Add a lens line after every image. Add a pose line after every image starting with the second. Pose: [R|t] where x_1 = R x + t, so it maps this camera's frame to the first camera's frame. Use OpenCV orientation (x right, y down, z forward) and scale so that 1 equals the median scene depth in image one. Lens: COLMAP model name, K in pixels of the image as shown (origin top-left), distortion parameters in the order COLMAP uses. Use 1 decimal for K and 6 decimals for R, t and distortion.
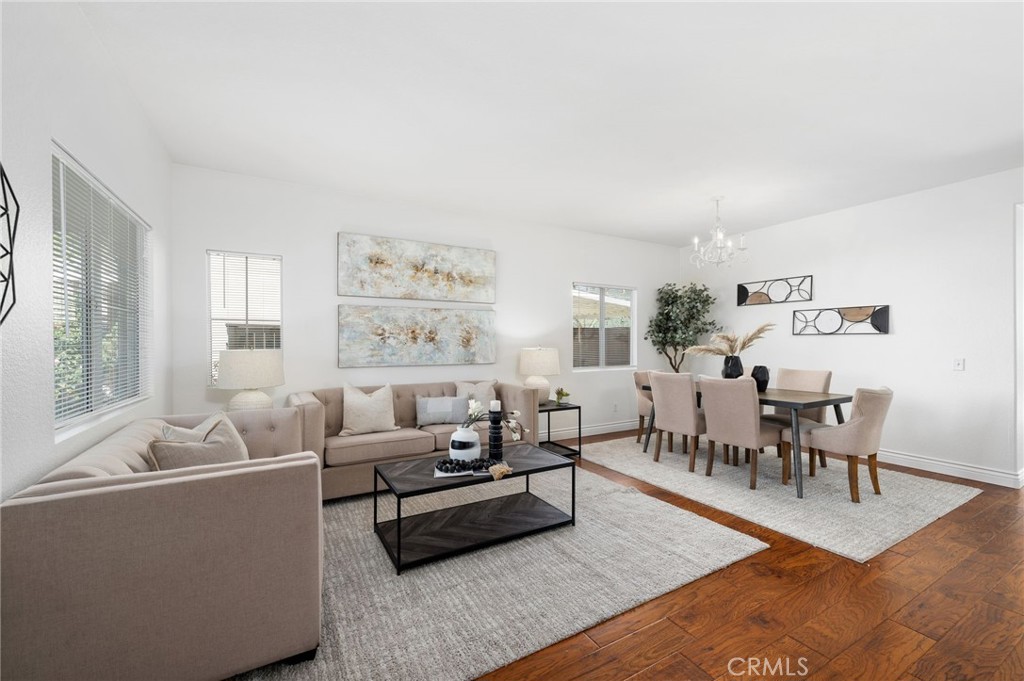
lens RADIAL K [[416.2, 0, 511.6], [0, 416.2, 342.5], [0, 0, 1]] dist [-0.000491, 0.000042]
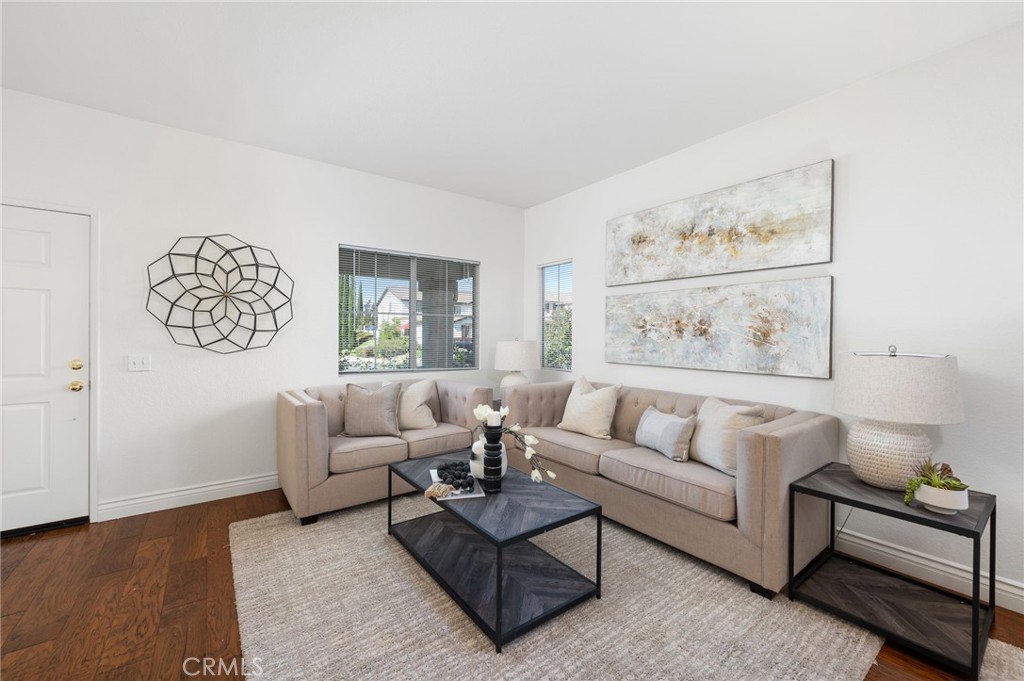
lens RADIAL K [[416.2, 0, 508.9], [0, 416.2, 337.2], [0, 0, 1]] dist [-0.000491, 0.000042]
pose [[0.110236, 0.007509, -0.993877, 0.470999], [-0.009133, 0.999937, 0.006542, -0.001025], [0.993864, 0.008355, 0.110297, 0.615740]]
